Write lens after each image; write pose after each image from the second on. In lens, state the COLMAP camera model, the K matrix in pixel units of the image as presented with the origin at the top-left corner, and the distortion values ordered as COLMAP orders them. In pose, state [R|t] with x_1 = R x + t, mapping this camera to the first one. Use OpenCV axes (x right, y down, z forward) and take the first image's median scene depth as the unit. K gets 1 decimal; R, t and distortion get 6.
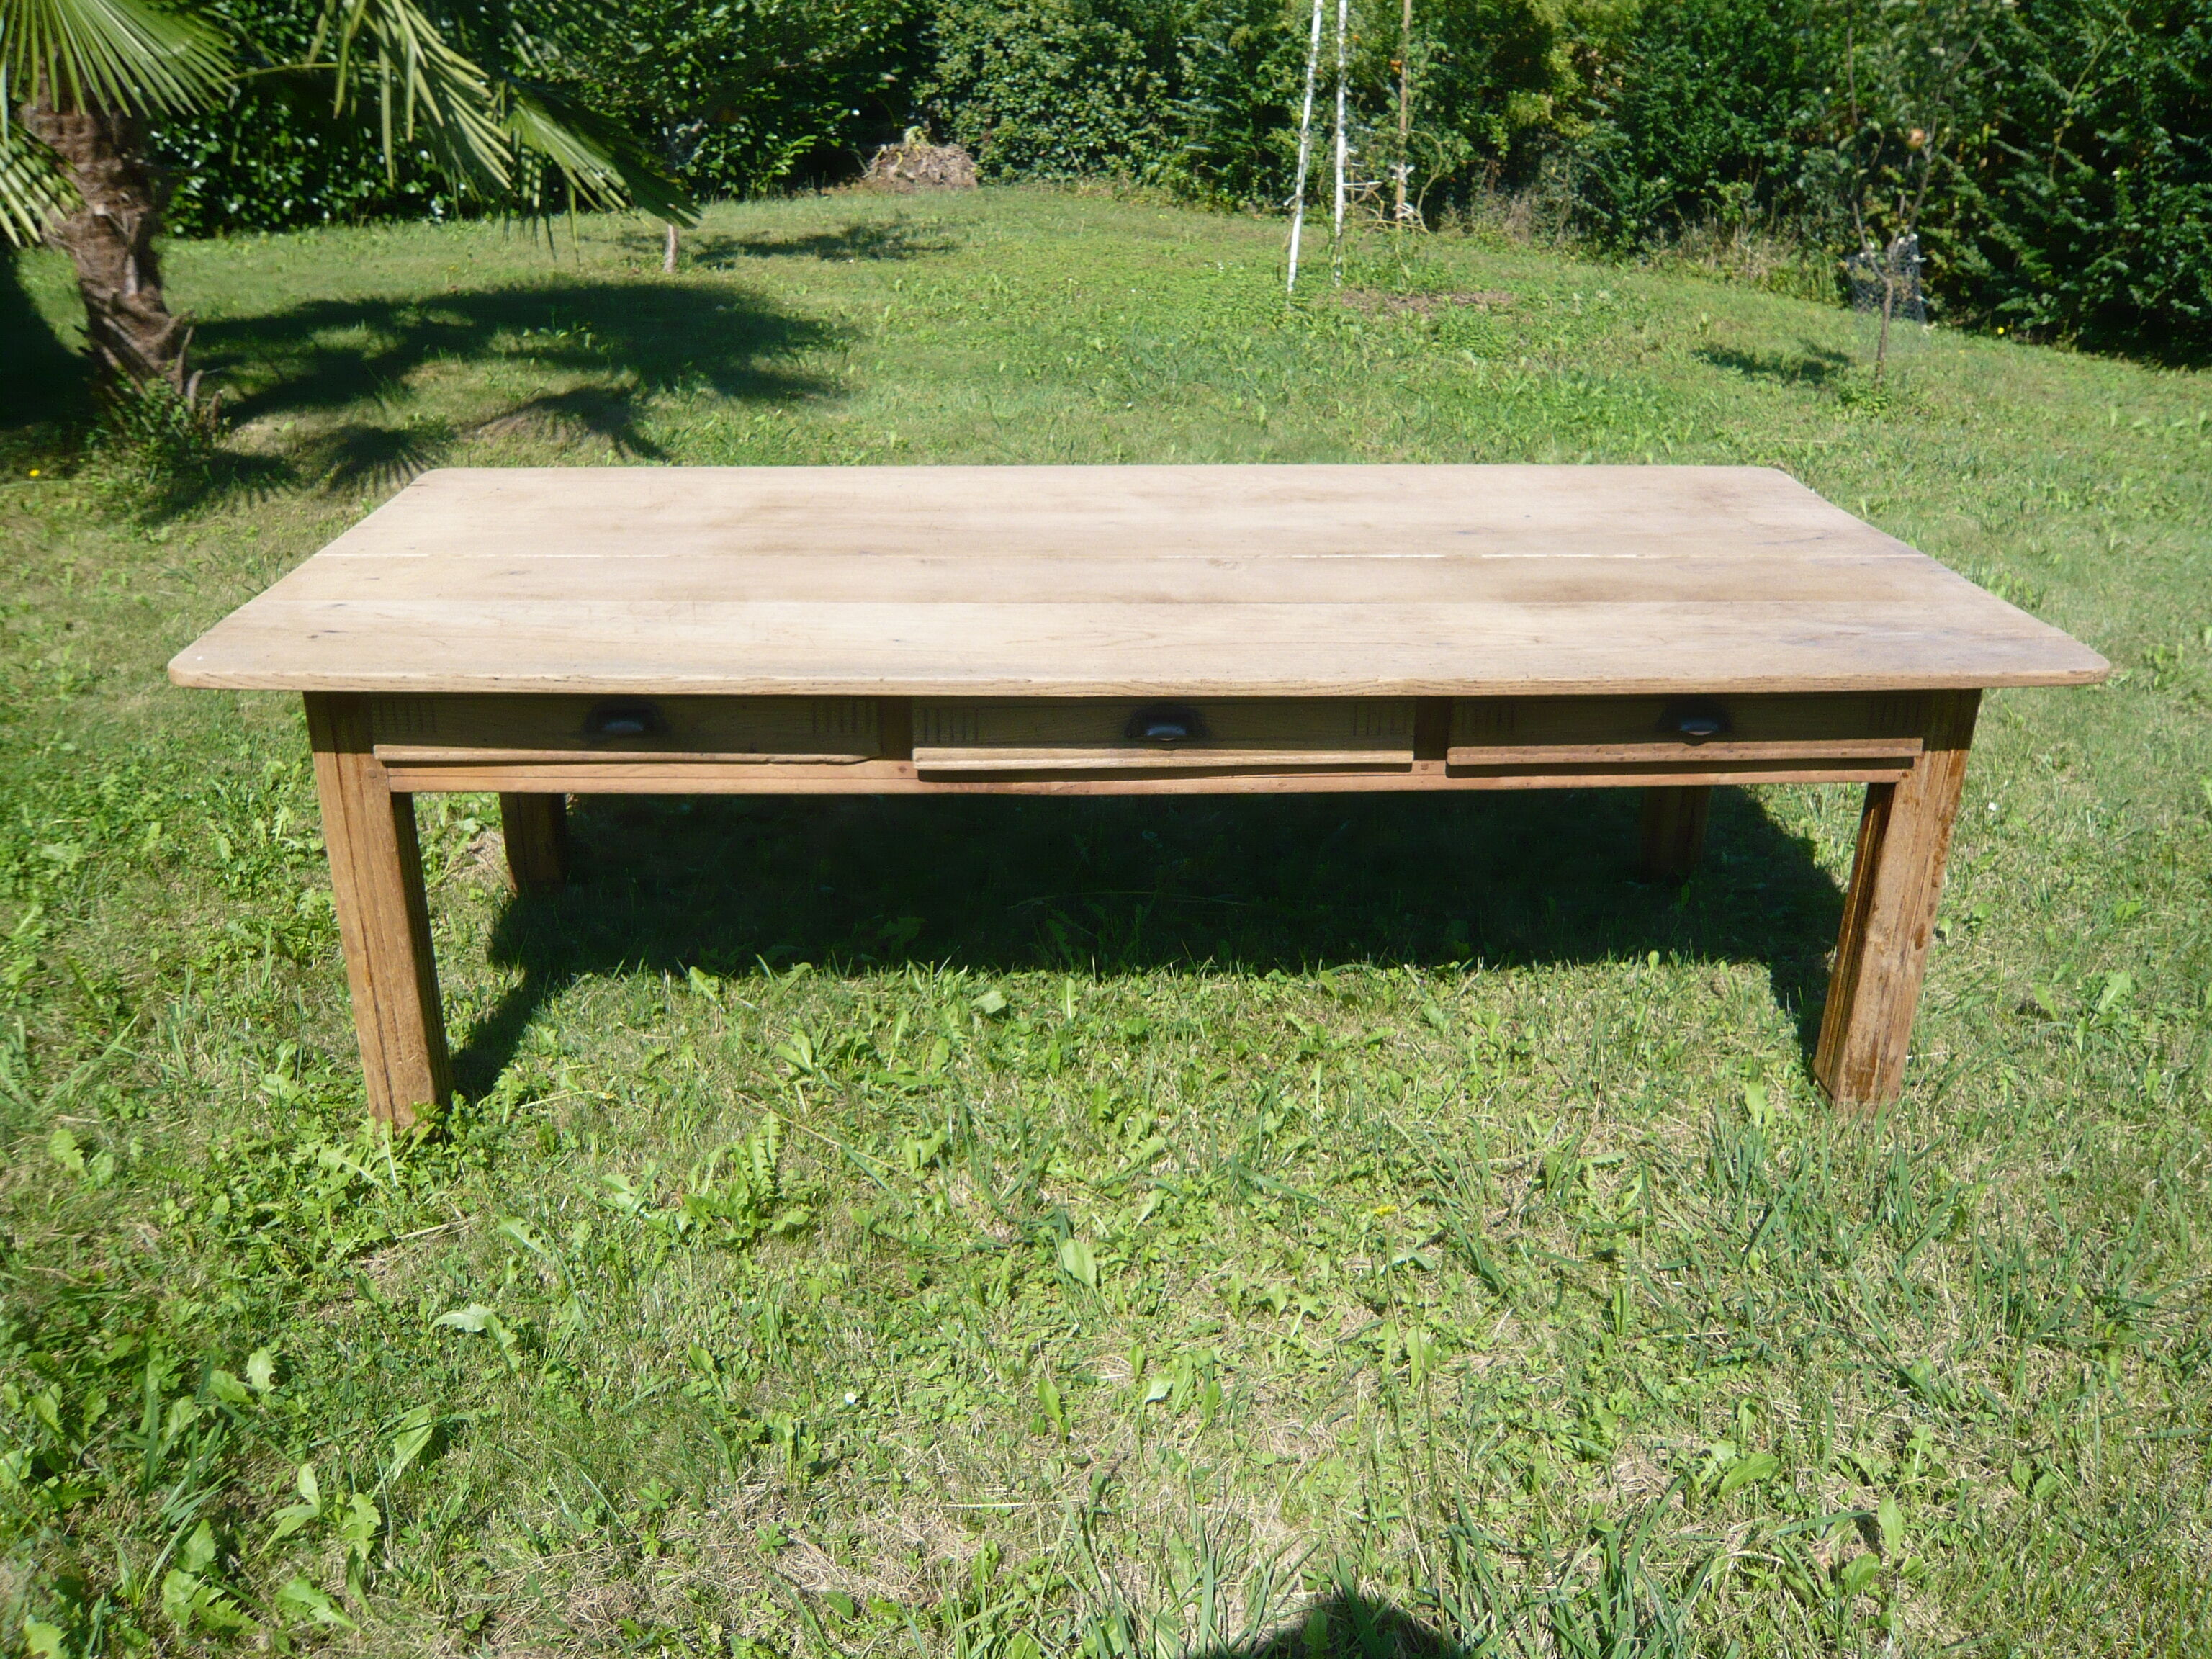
lens RADIAL K [[1857.1, 0, 1113.2], [0, 1857.1, 811.6], [0, 0, 1]] dist [-0.087406, 0.023361]
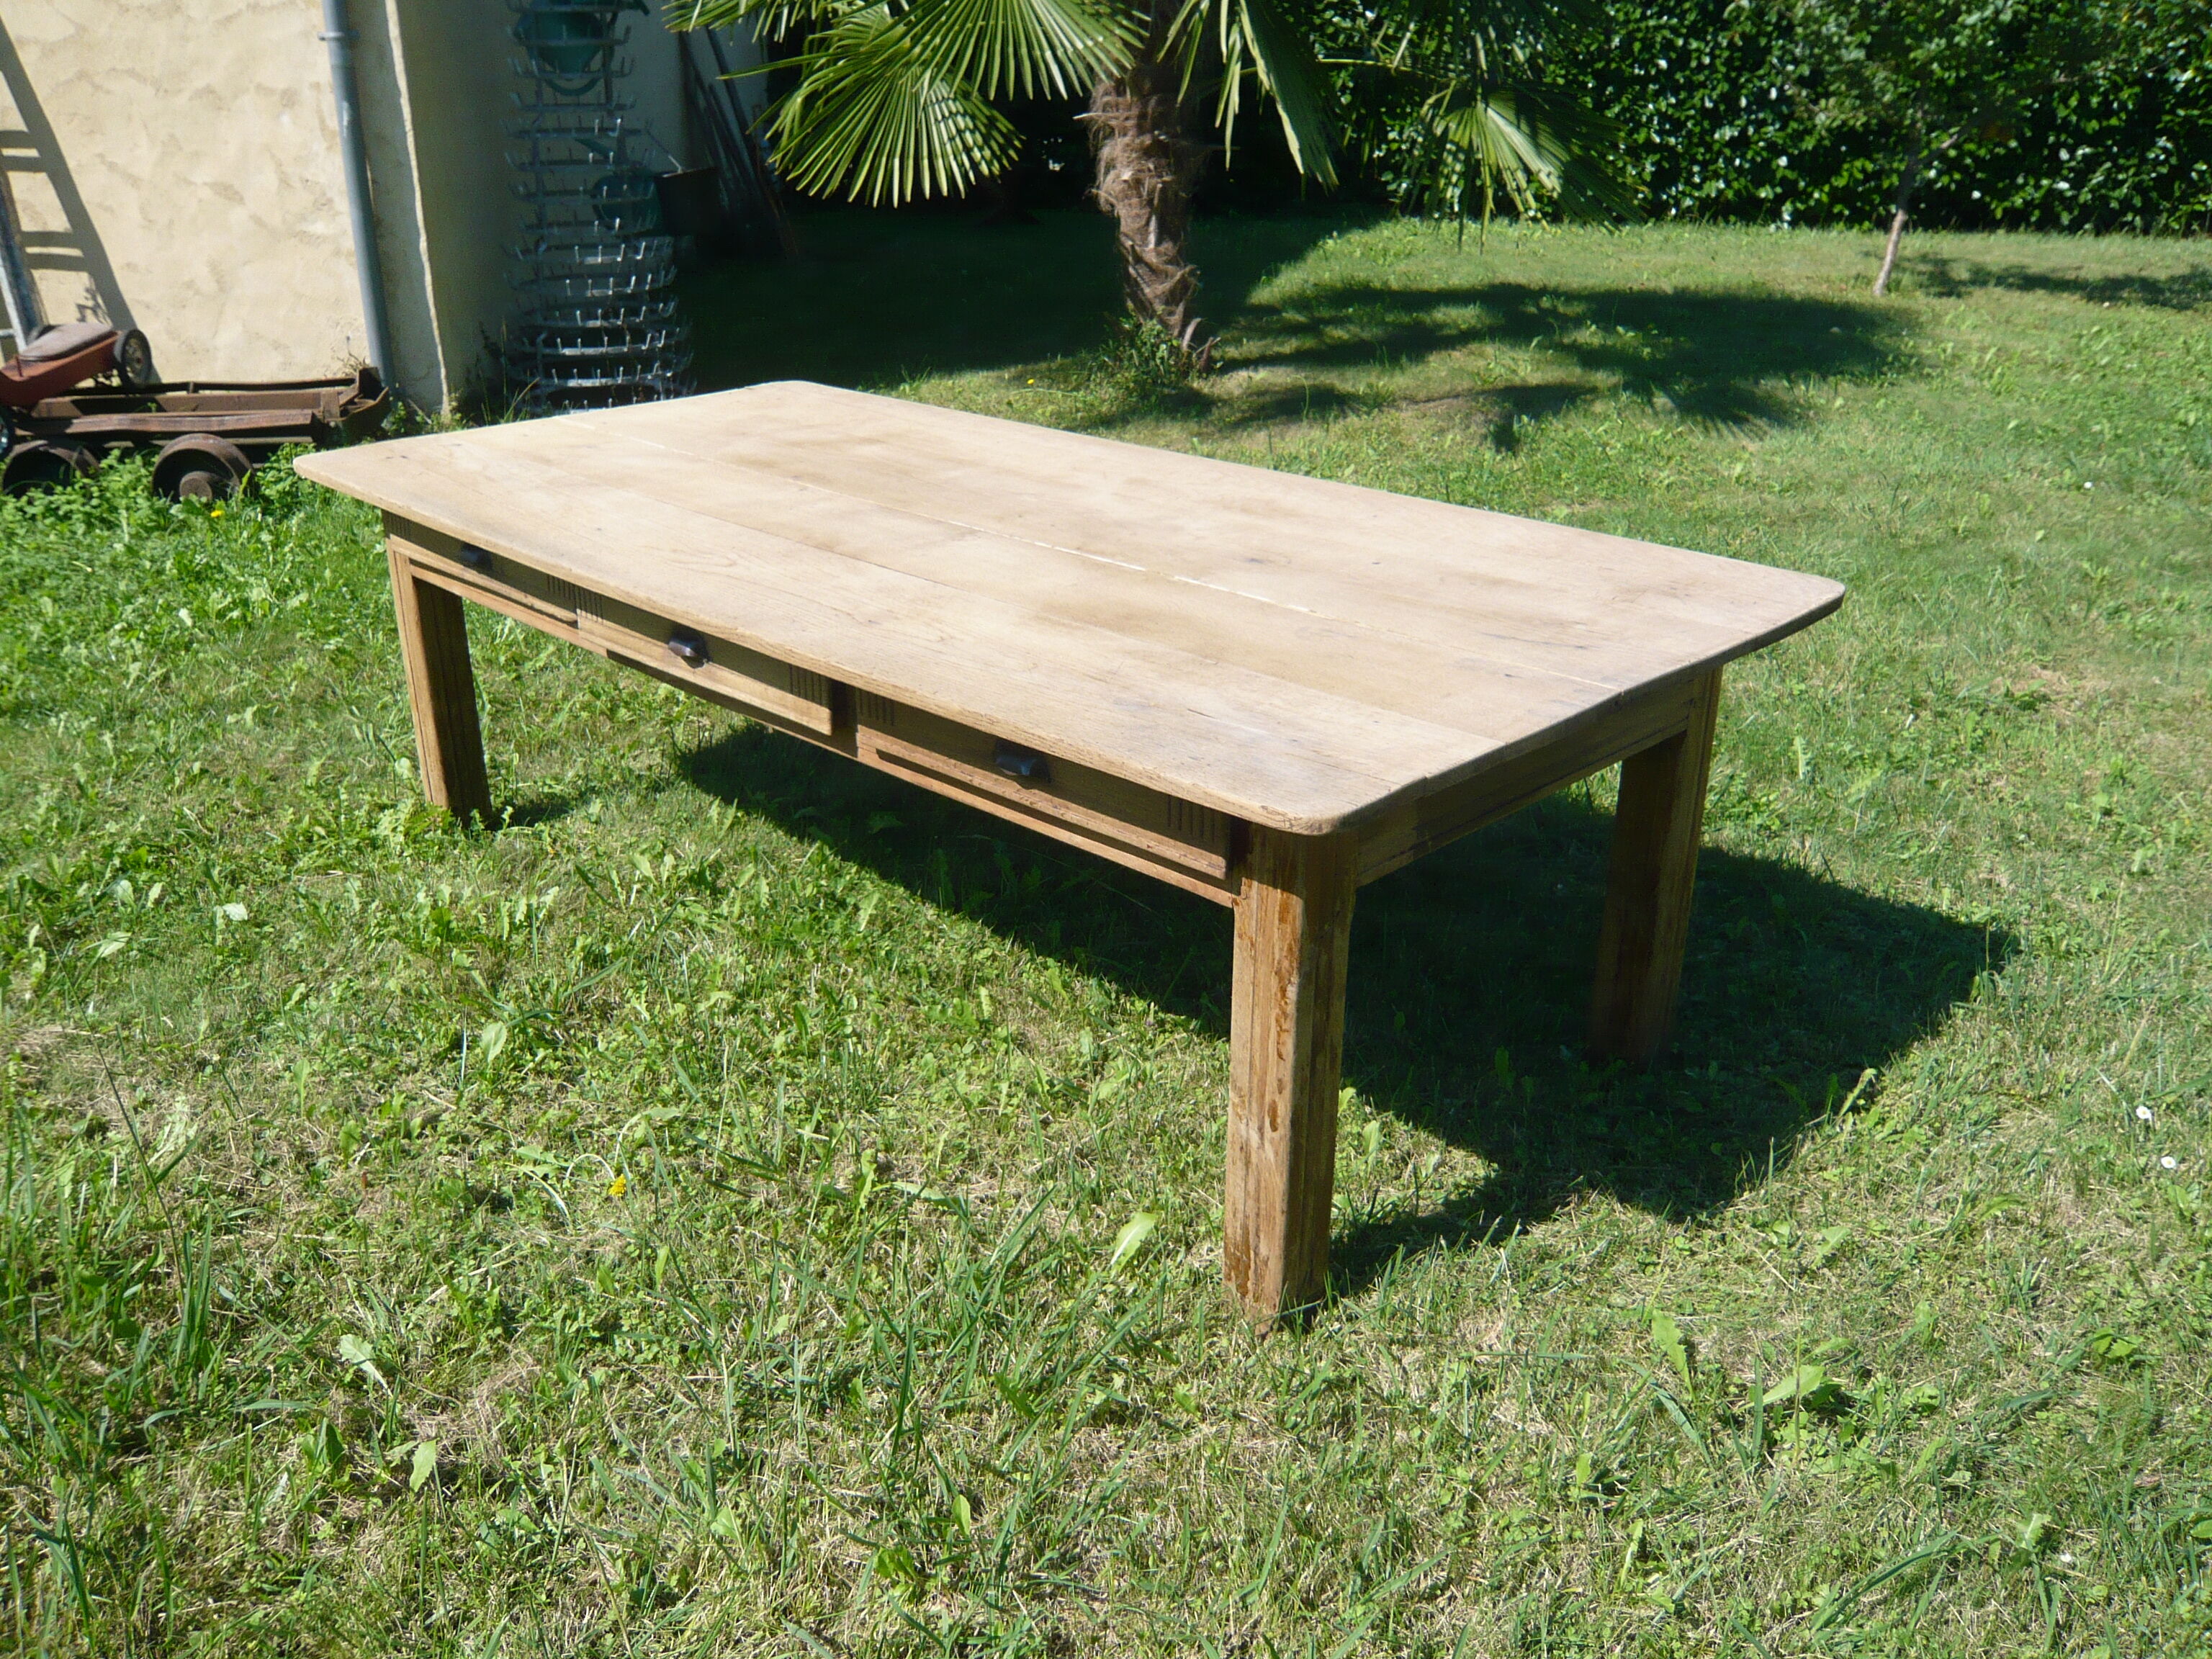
lens RADIAL K [[1857.1, 0, 1098.8], [0, 1857.1, 833.3], [0, 0, 1]] dist [-0.087406, 0.023361]
pose [[0.659937, 0.279030, -0.697586, 0.317056], [-0.275107, 0.953740, 0.121231, -0.043680], [0.699142, 0.111906, 0.706171, 0.122381]]
